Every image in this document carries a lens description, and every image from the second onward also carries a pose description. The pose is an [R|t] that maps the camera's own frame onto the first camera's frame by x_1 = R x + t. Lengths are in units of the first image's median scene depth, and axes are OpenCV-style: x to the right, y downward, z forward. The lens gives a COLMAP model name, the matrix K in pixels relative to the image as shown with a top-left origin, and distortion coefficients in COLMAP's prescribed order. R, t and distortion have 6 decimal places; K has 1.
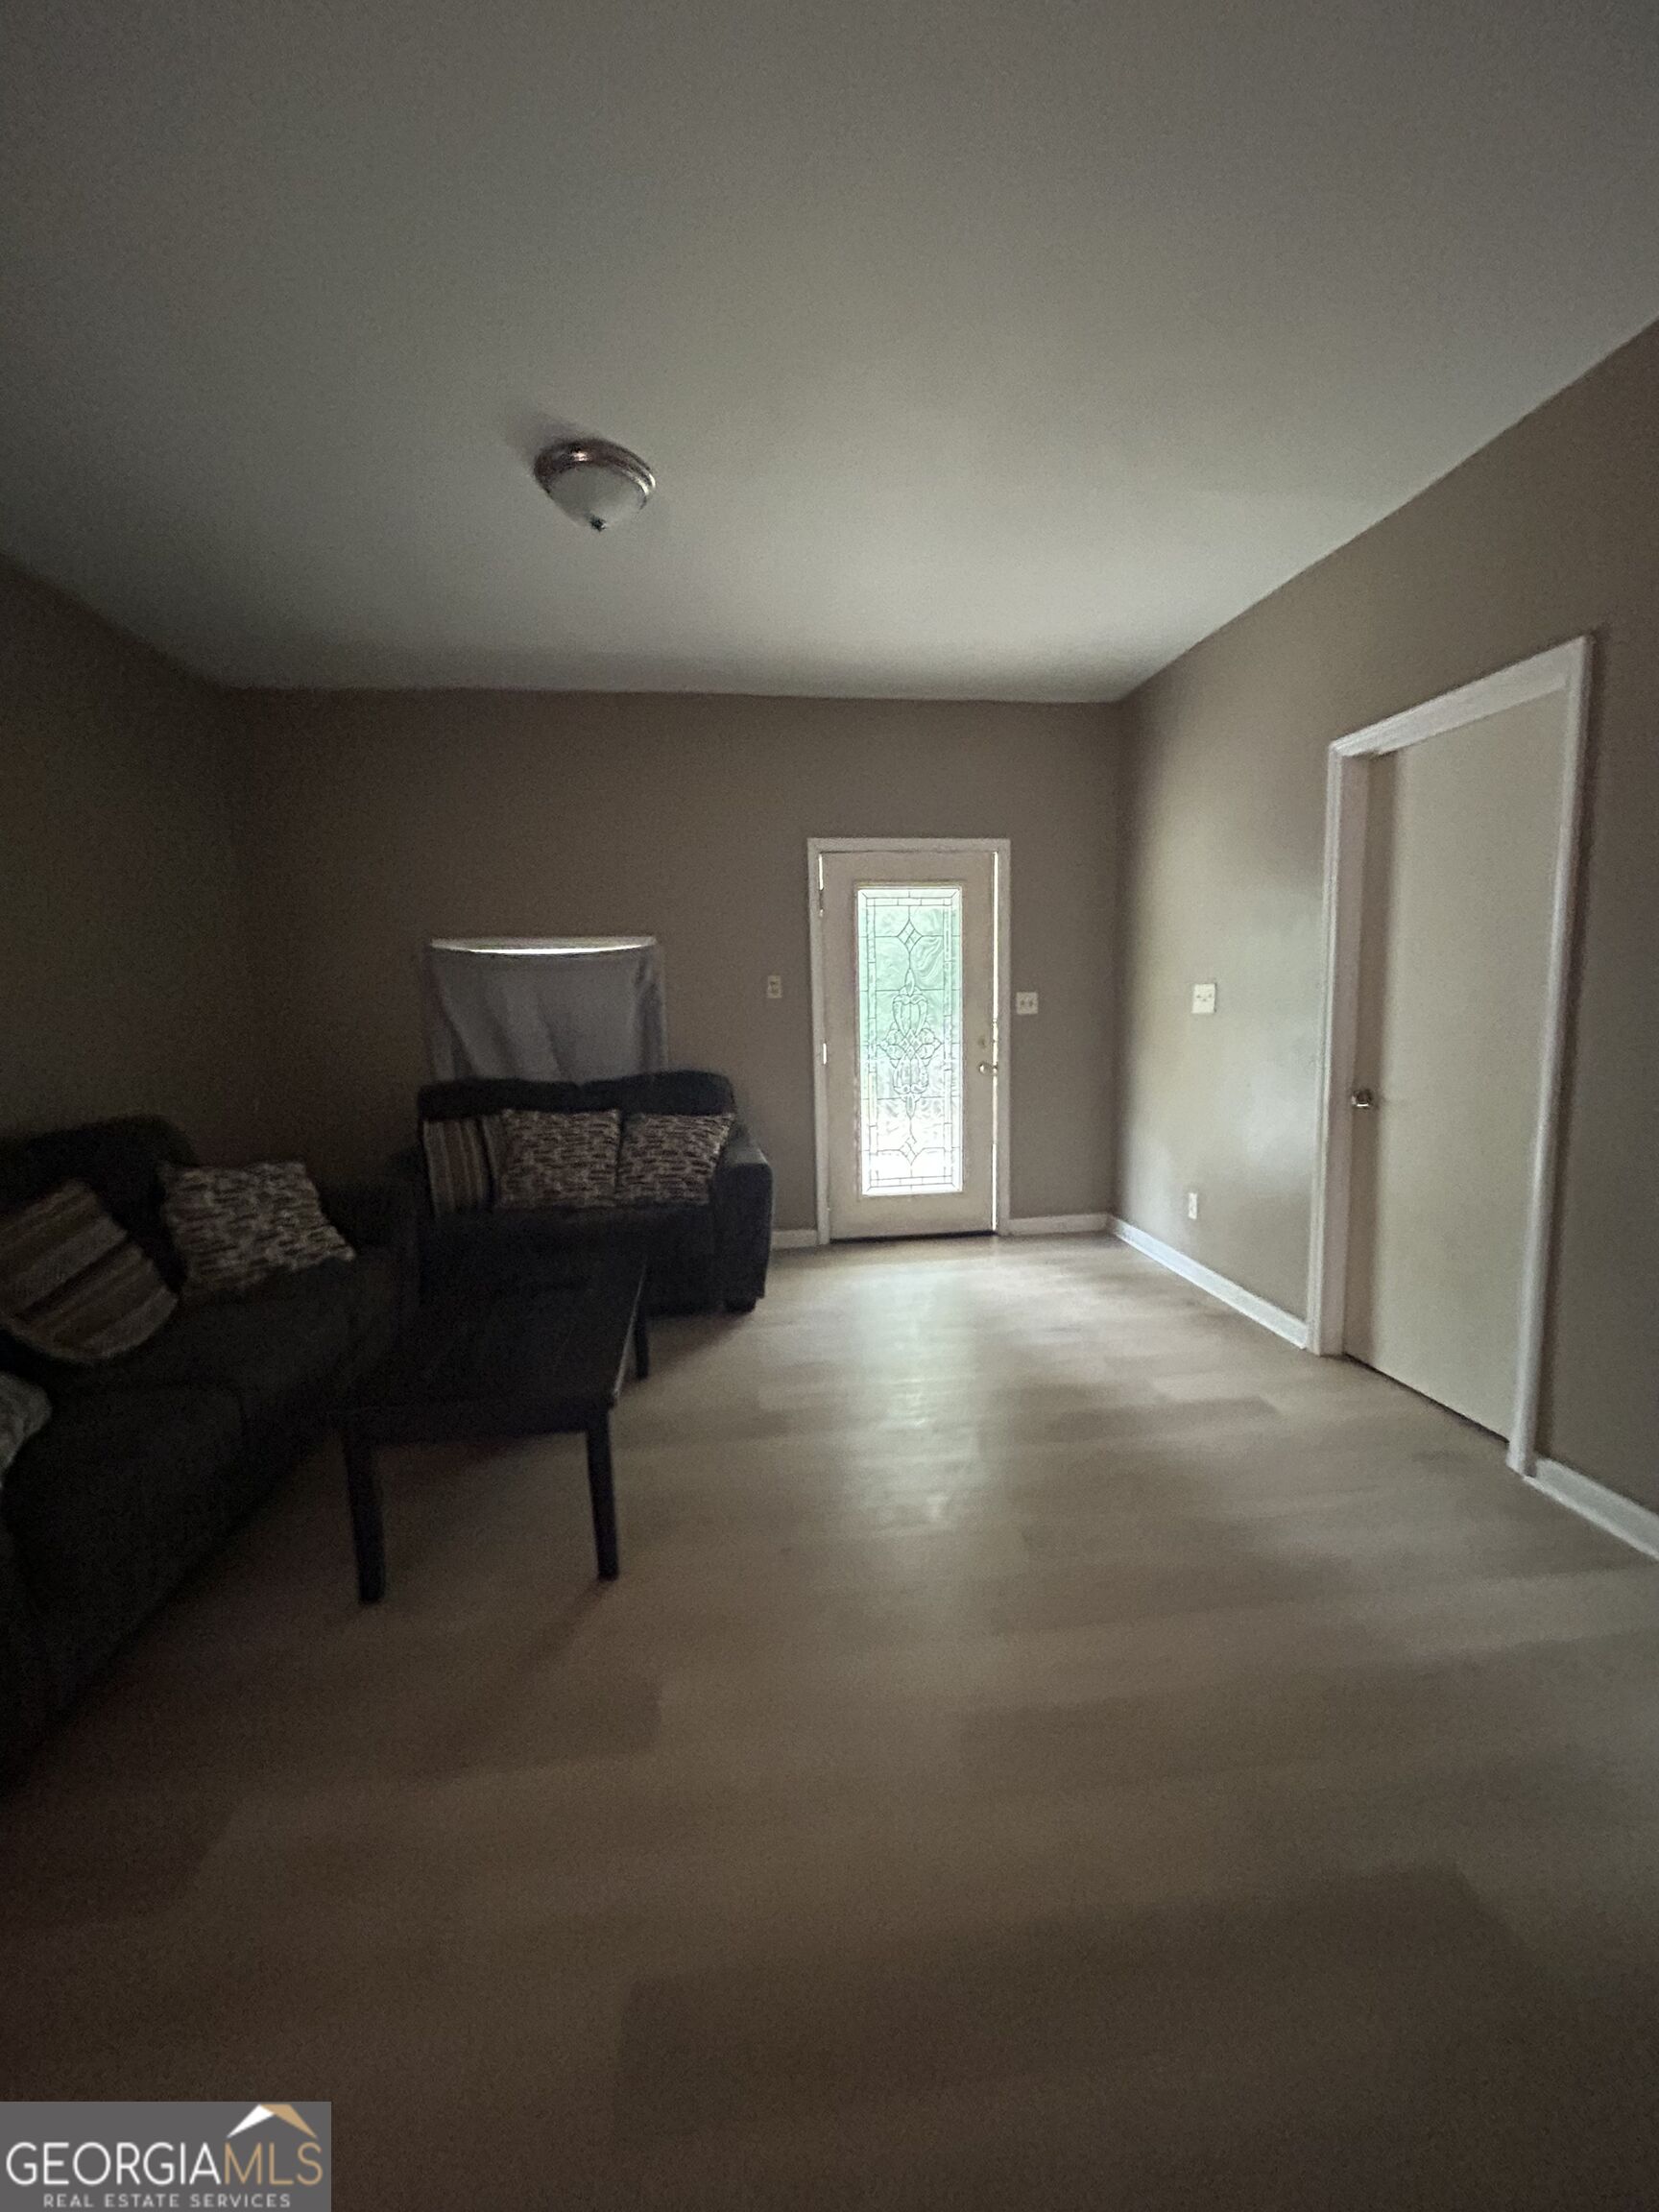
lens RADIAL K [[886.7, 0, 830.2], [0, 886.7, 1113.4], [0, 0, 1]] dist [-0.013299, -0.000010]
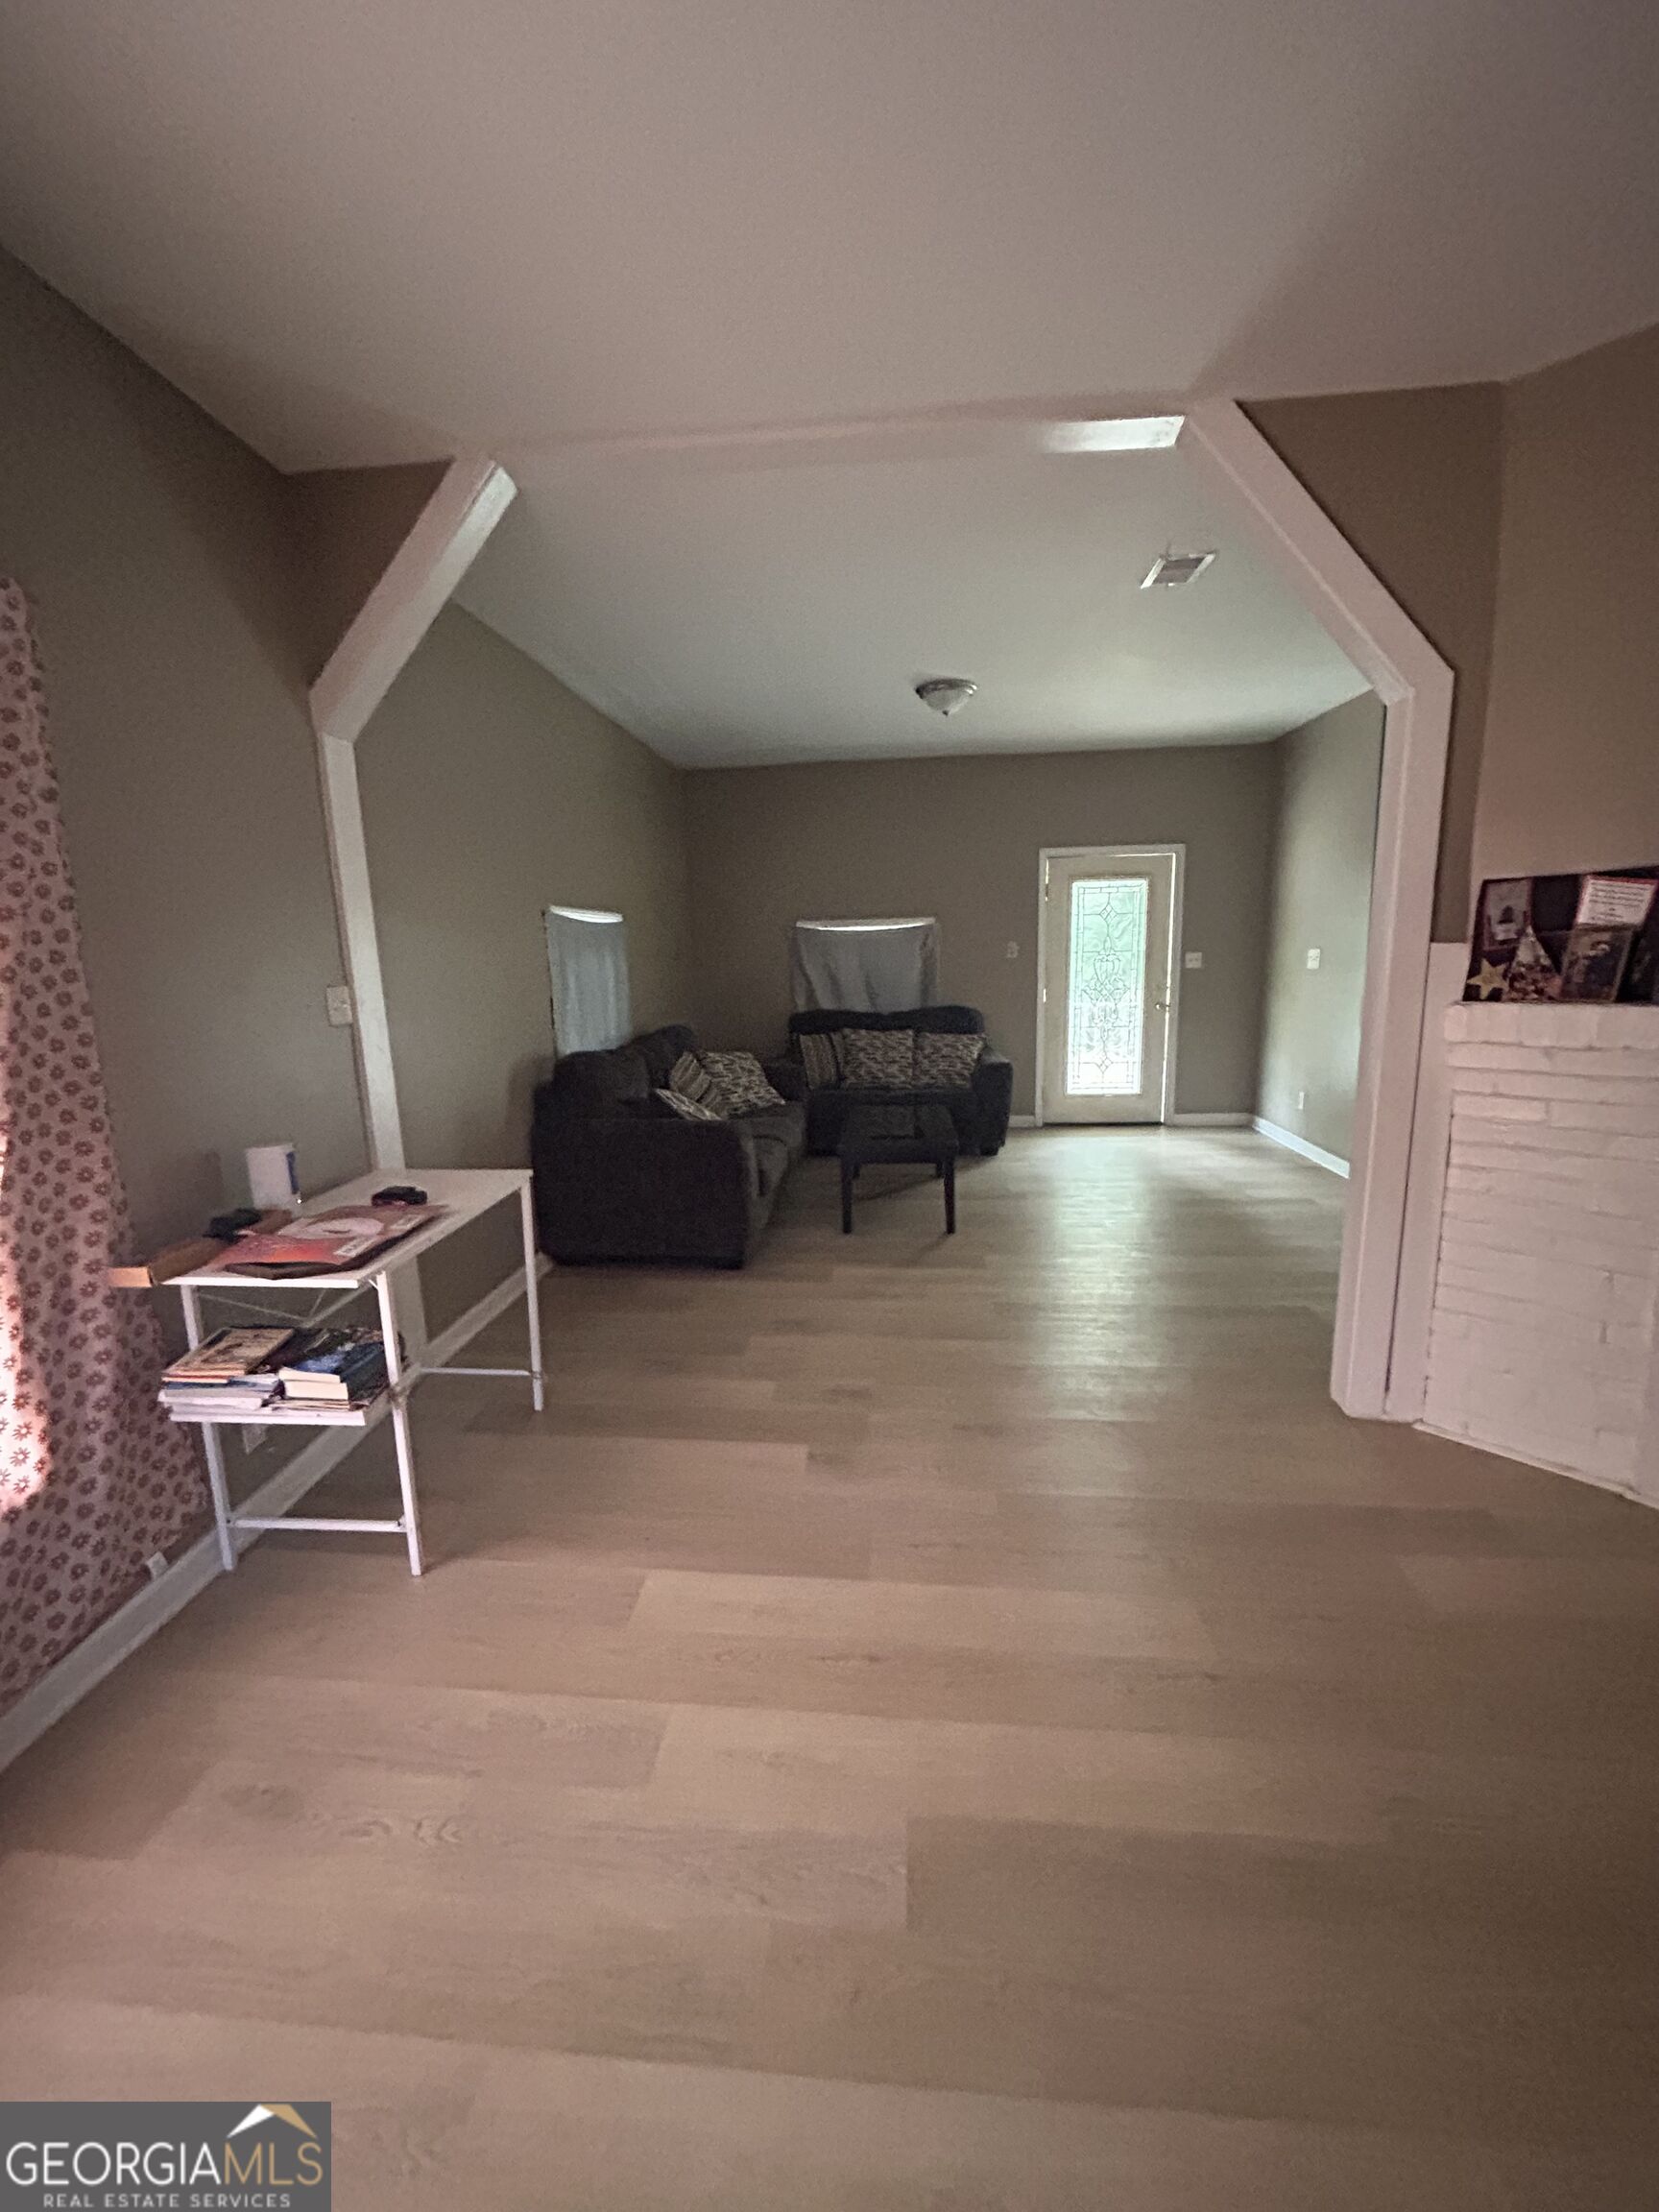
lens RADIAL K [[886.7, 0, 830.2], [0, 886.7, 1113.4], [0, 0, 1]] dist [-0.013299, -0.000010]
pose [[0.977730, 0.033325, -0.207205, -0.048998], [-0.021080, 0.997914, 0.061027, 0.051783], [0.208806, -0.055300, 0.976392, -0.587084]]
